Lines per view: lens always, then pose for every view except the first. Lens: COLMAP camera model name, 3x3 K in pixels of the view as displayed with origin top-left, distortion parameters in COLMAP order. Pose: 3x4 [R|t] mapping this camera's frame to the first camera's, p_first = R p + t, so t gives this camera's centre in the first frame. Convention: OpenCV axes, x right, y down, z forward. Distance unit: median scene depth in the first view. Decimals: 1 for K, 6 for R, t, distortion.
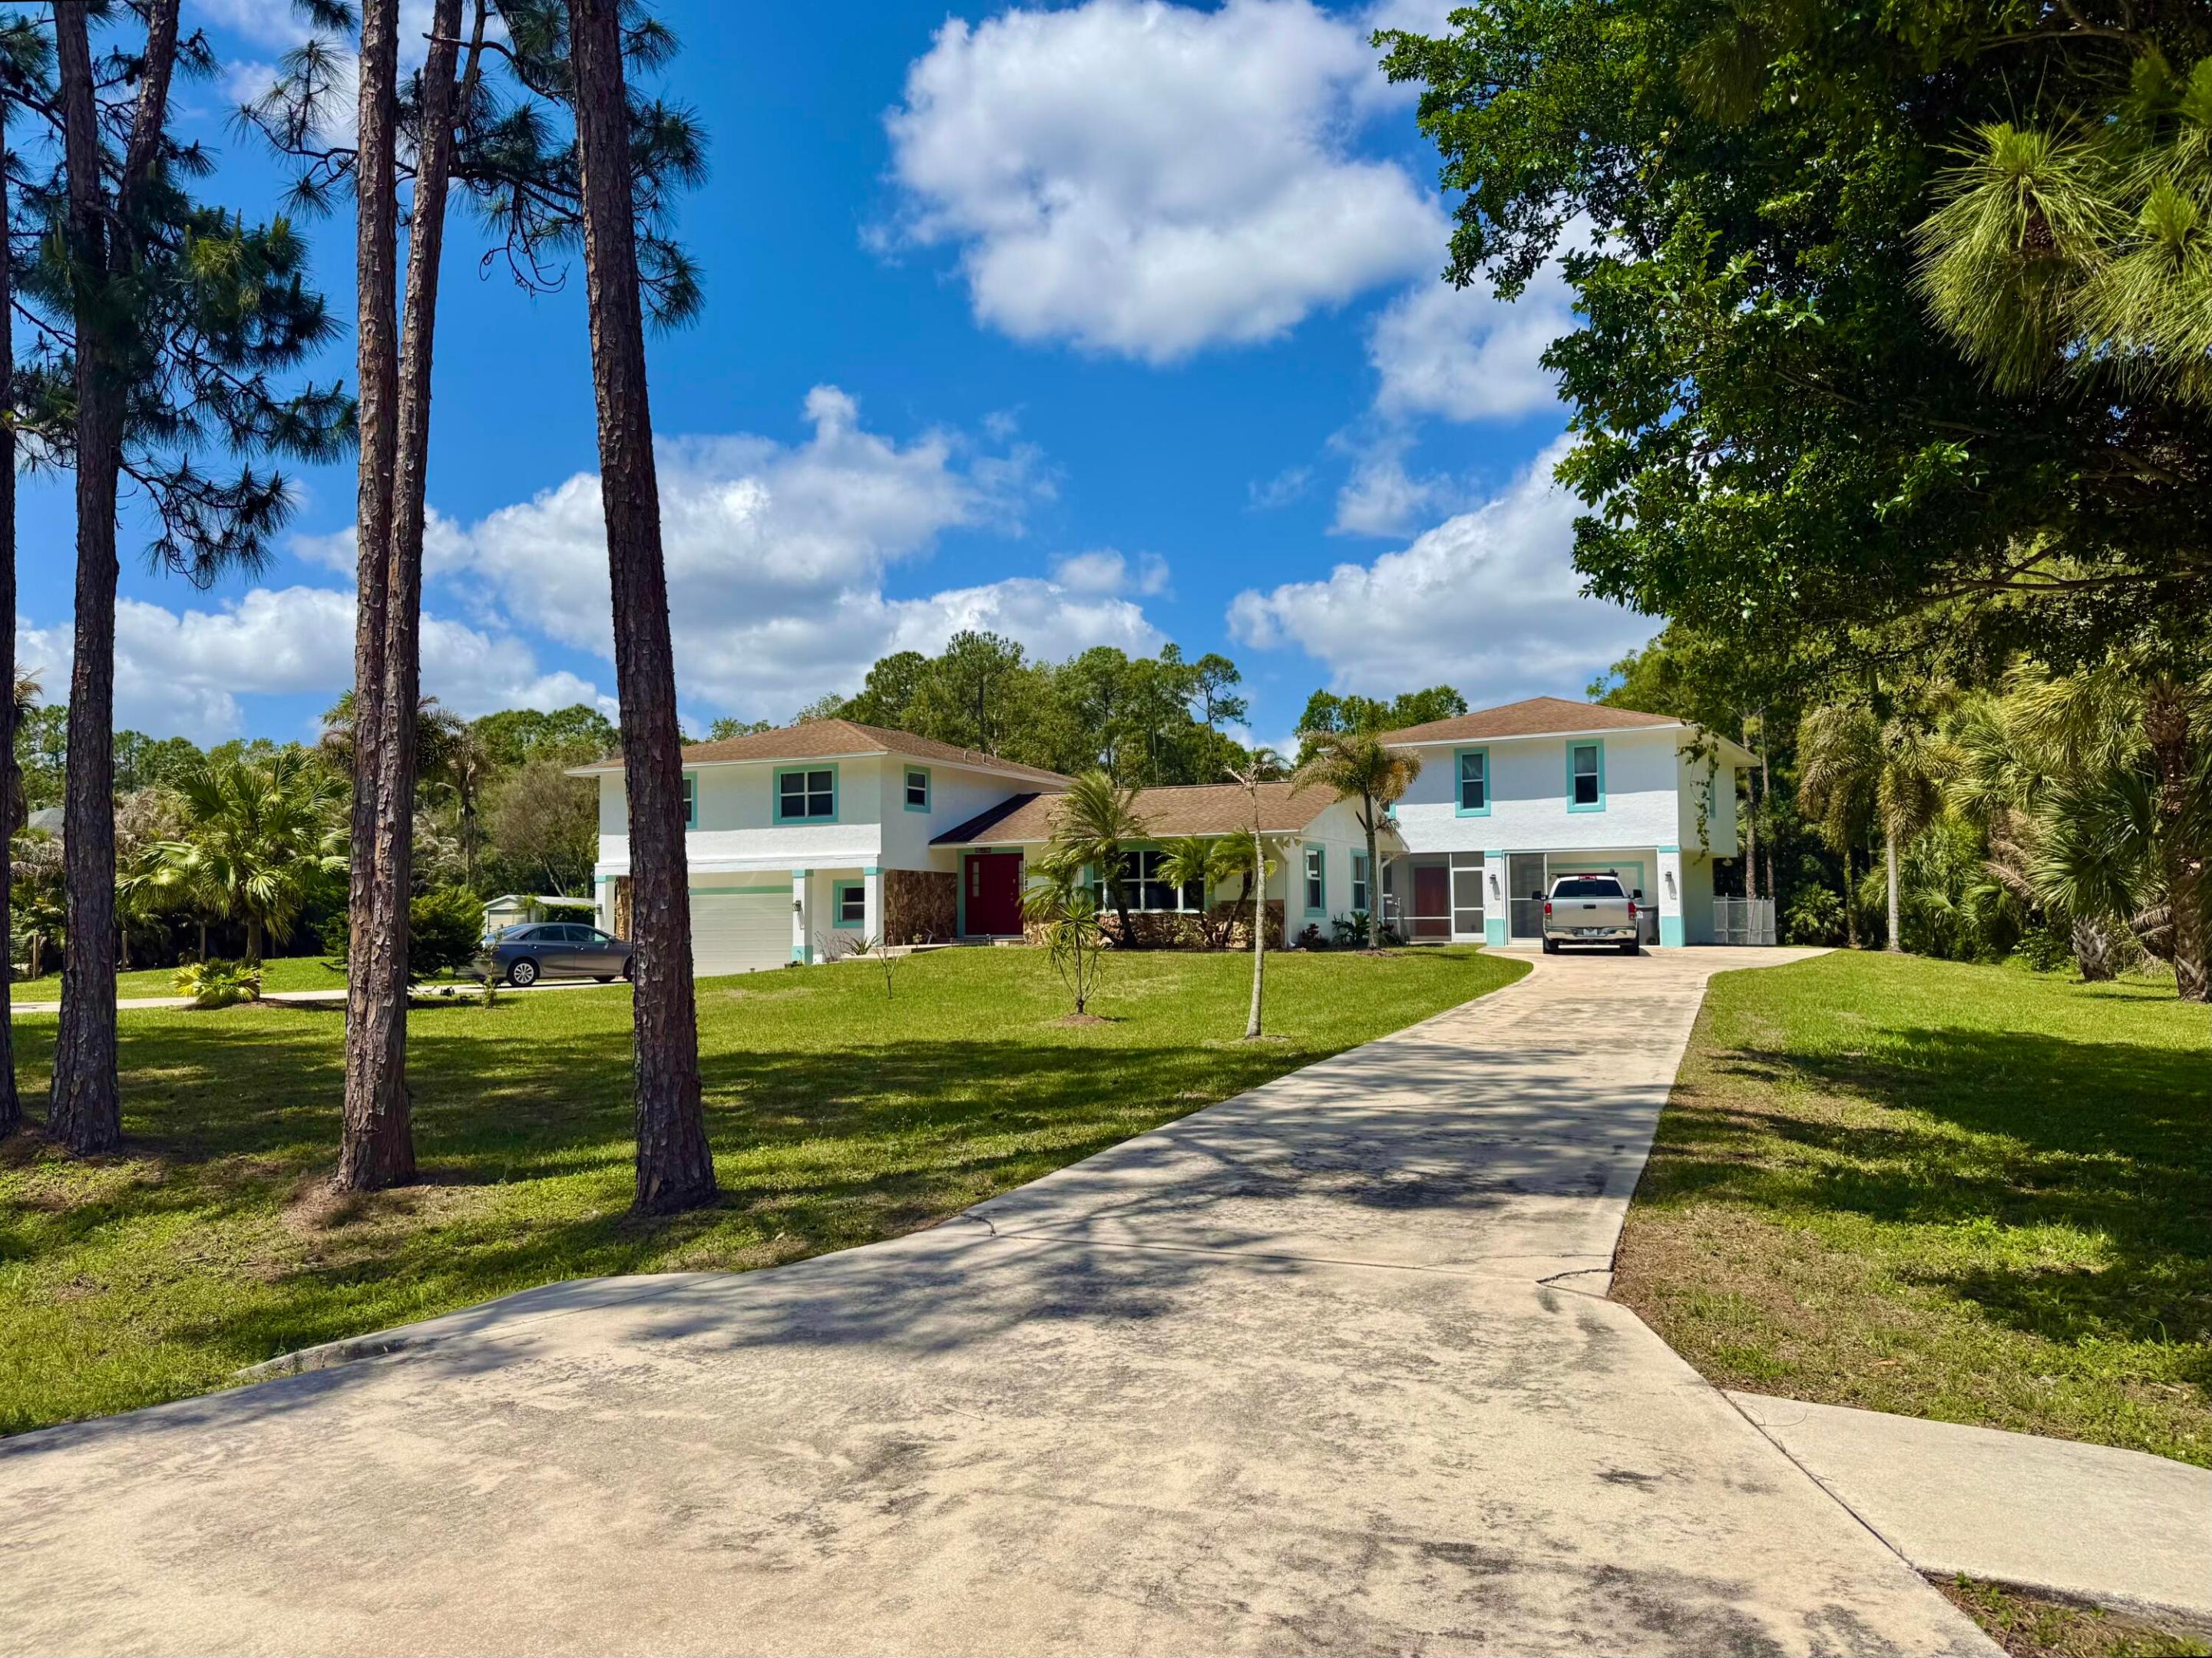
lens RADIAL K [[1605.4, 0, 1106.0], [0, 1605.4, 829.0], [0, 0, 1]] dist [0.094892, -0.001113]
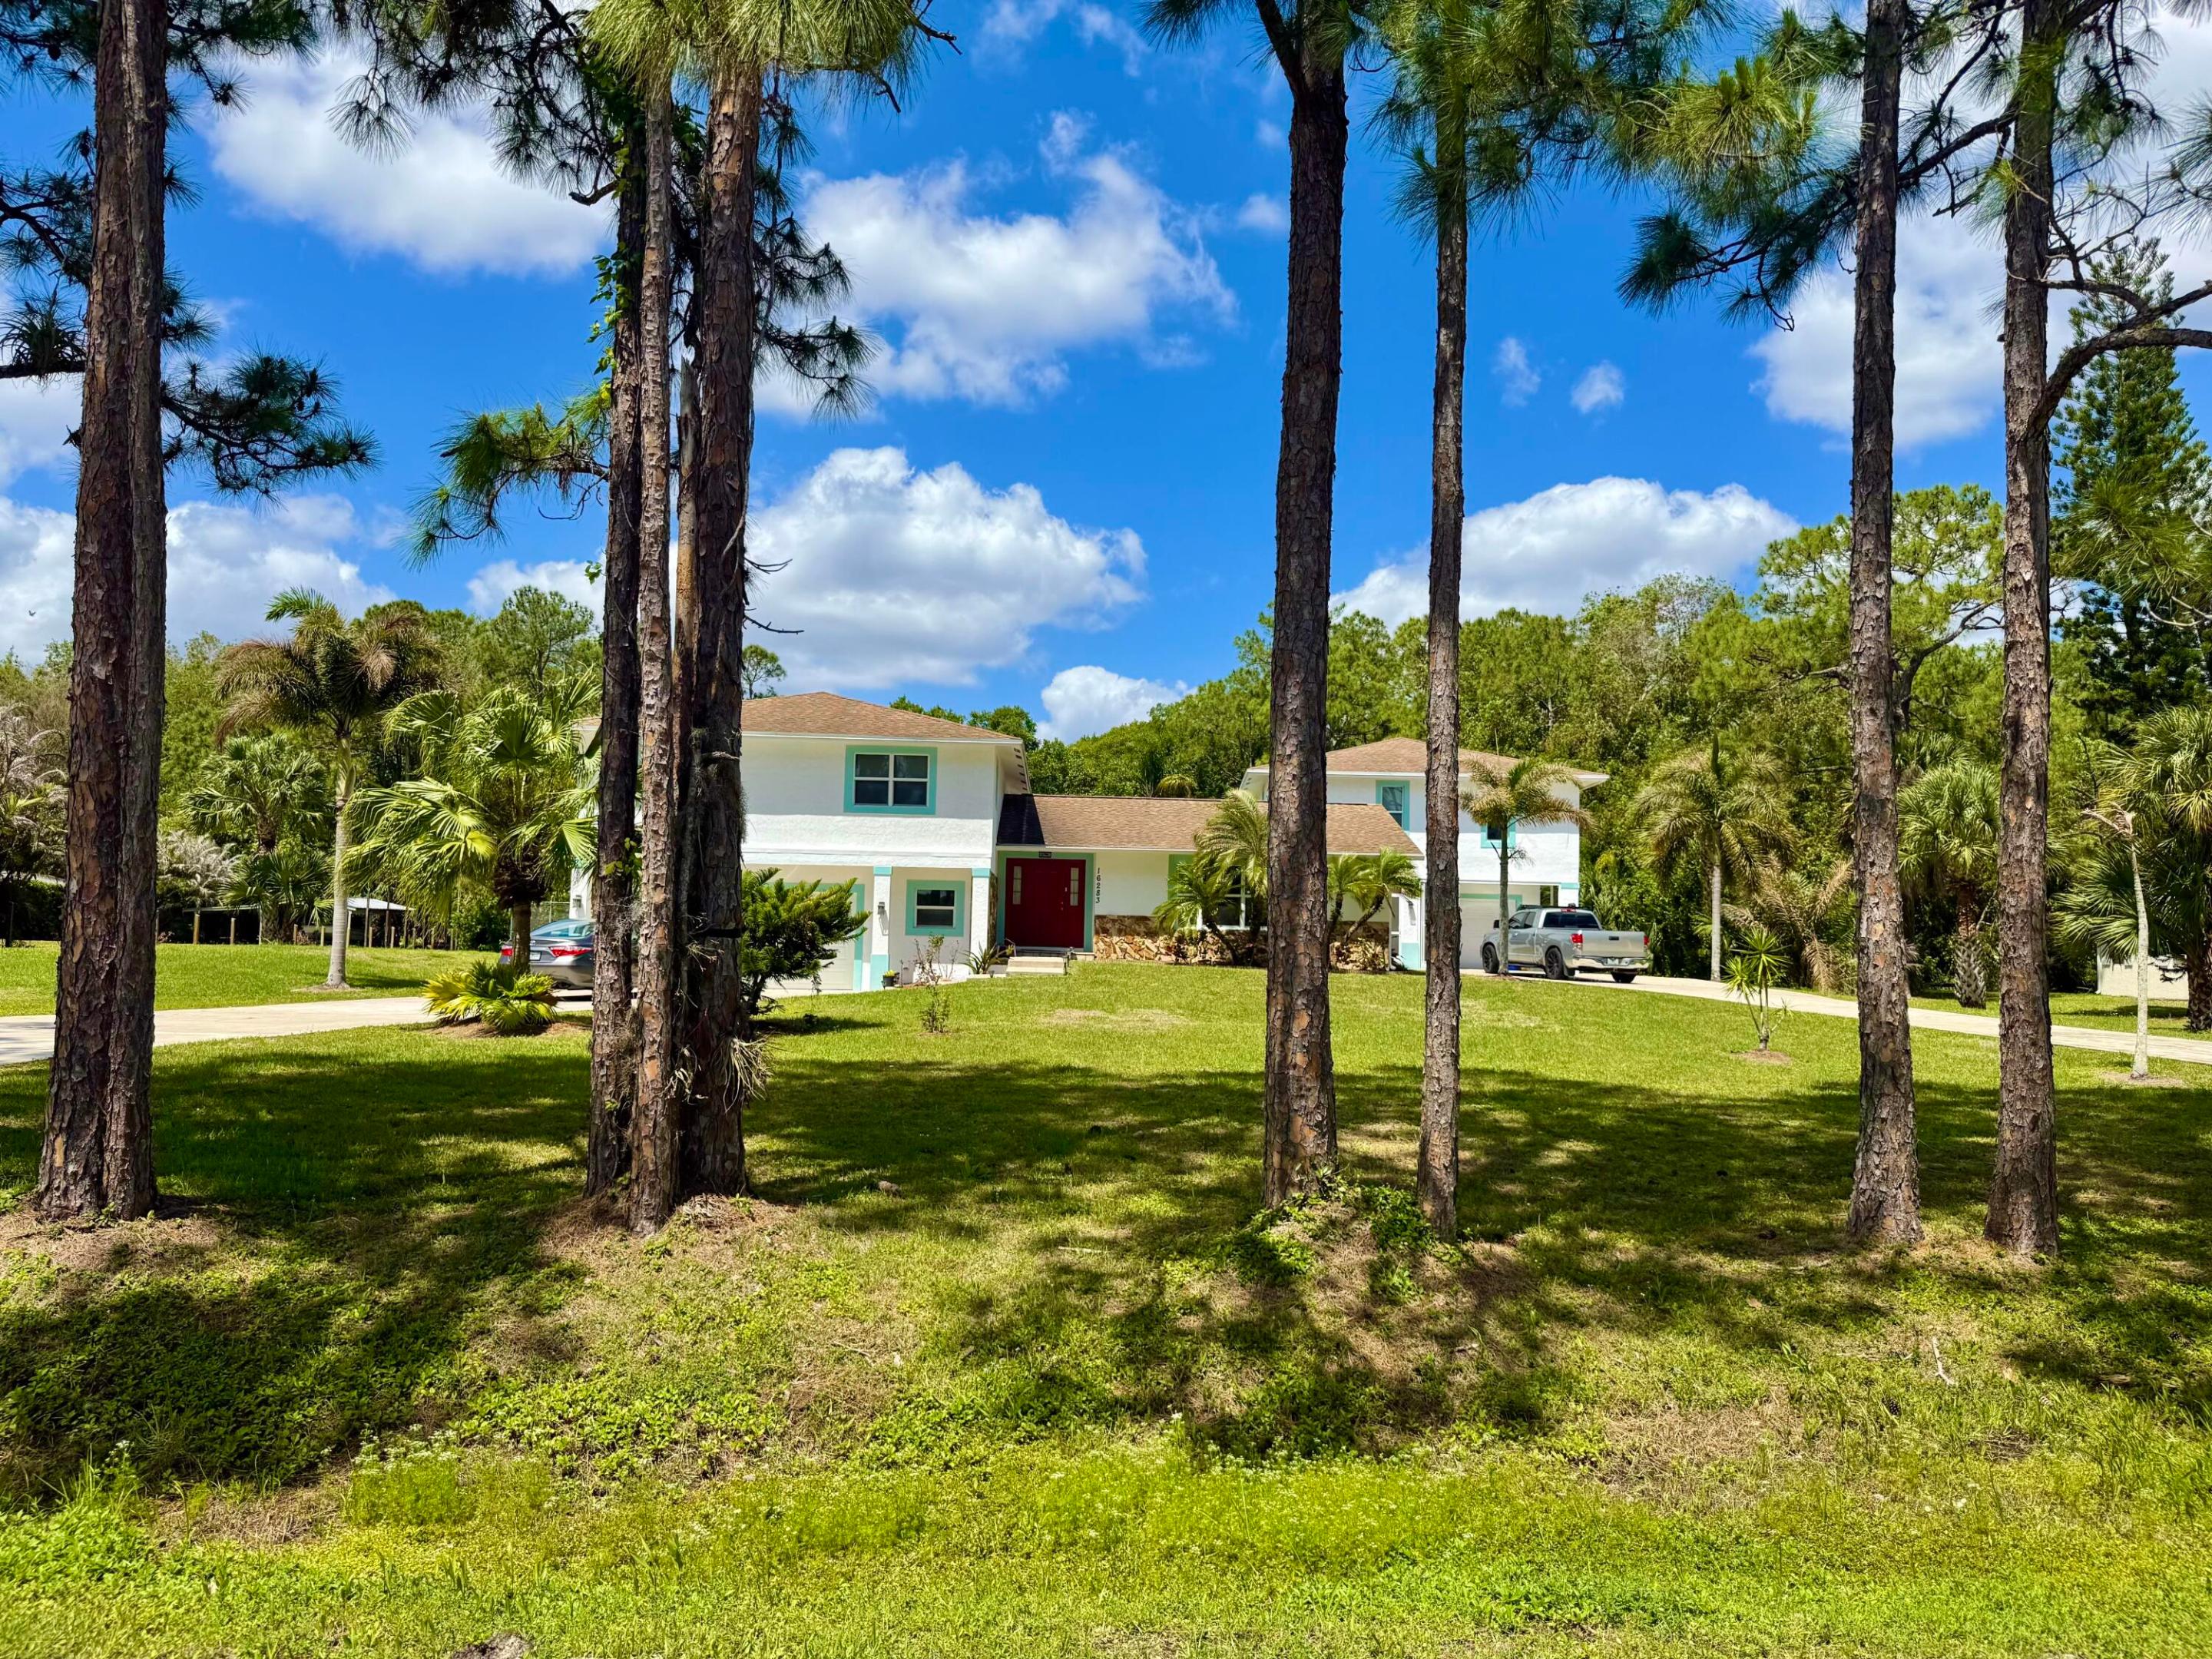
lens RADIAL K [[1562.8, 0, 1106.0], [0, 1562.8, 829.5], [0, 0, 1]] dist [0.039595, -0.005796]
pose [[0.890500, 0.060978, 0.450878, -0.424679], [-0.059900, 0.998065, -0.016675, 0.011243], [-0.451022, -0.012158, 0.892430, 0.181977]]
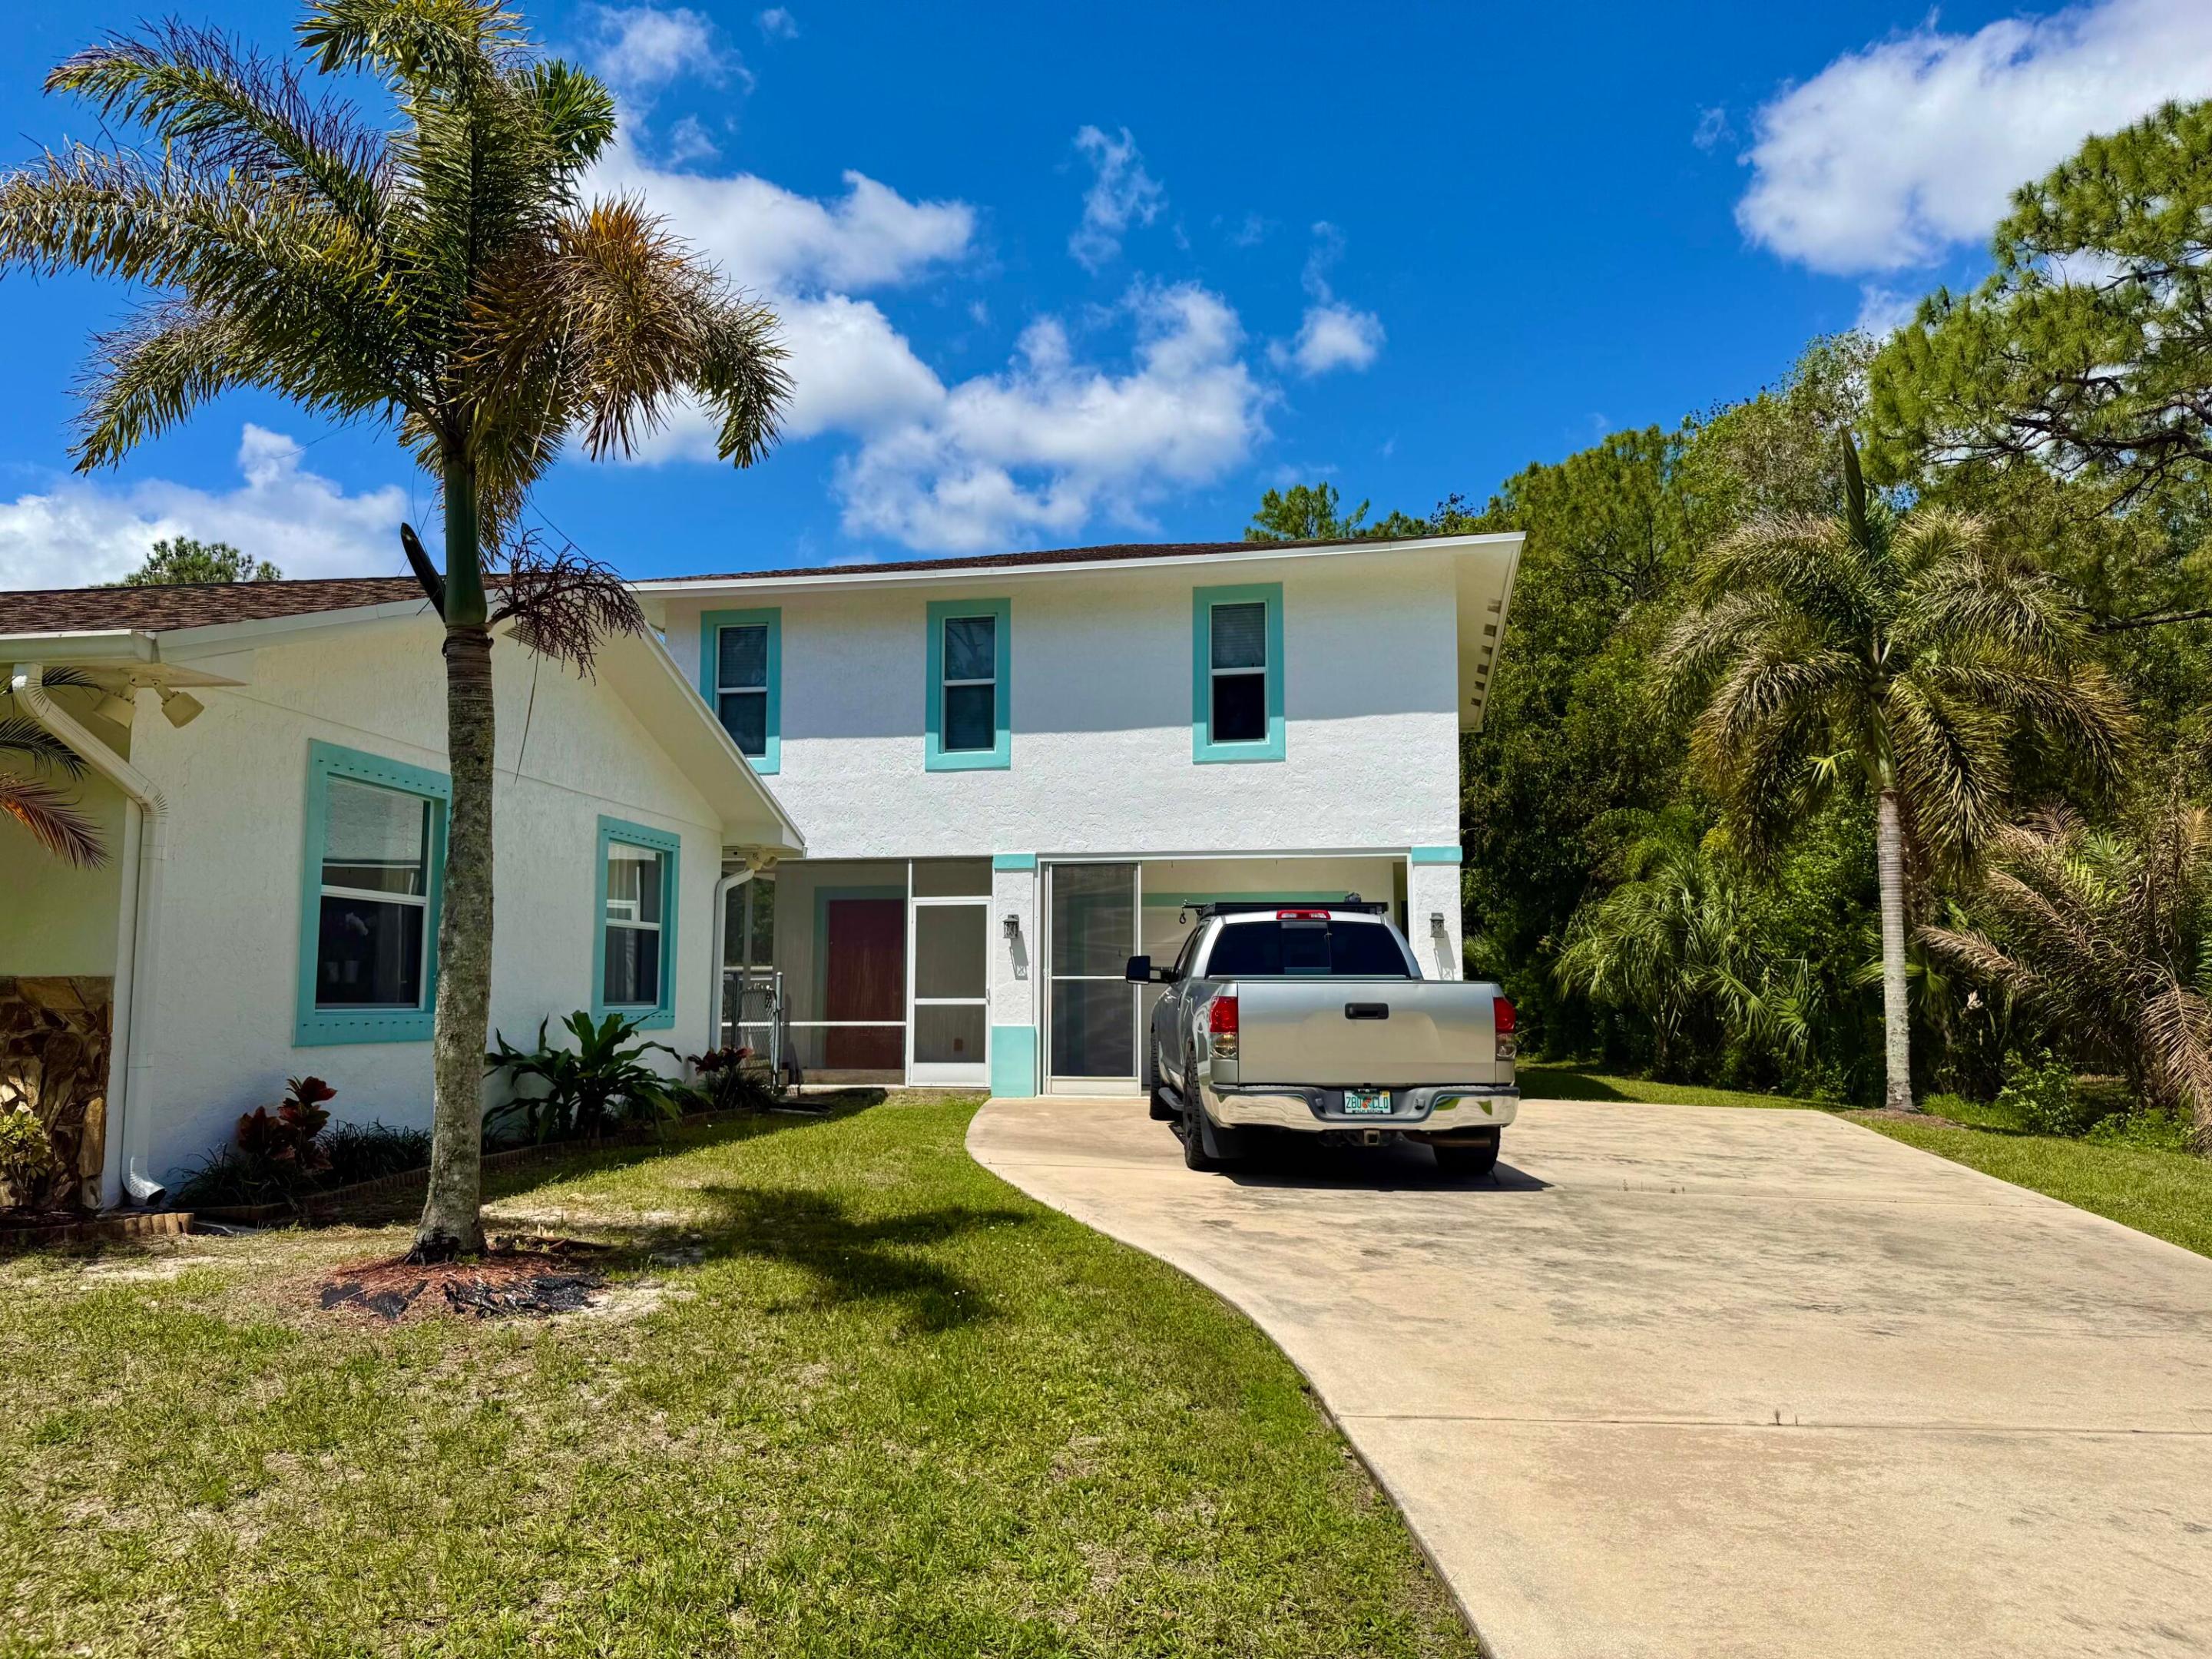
lens RADIAL K [[1562.8, 0, 1106.0], [0, 1562.8, 829.5], [0, 0, 1]] dist [0.039595, -0.005796]
pose [[0.949698, 0.038916, 0.310740, 0.147818], [-0.024505, 0.998441, -0.050147, 0.027258], [-0.312207, 0.040010, 0.949171, 0.655790]]
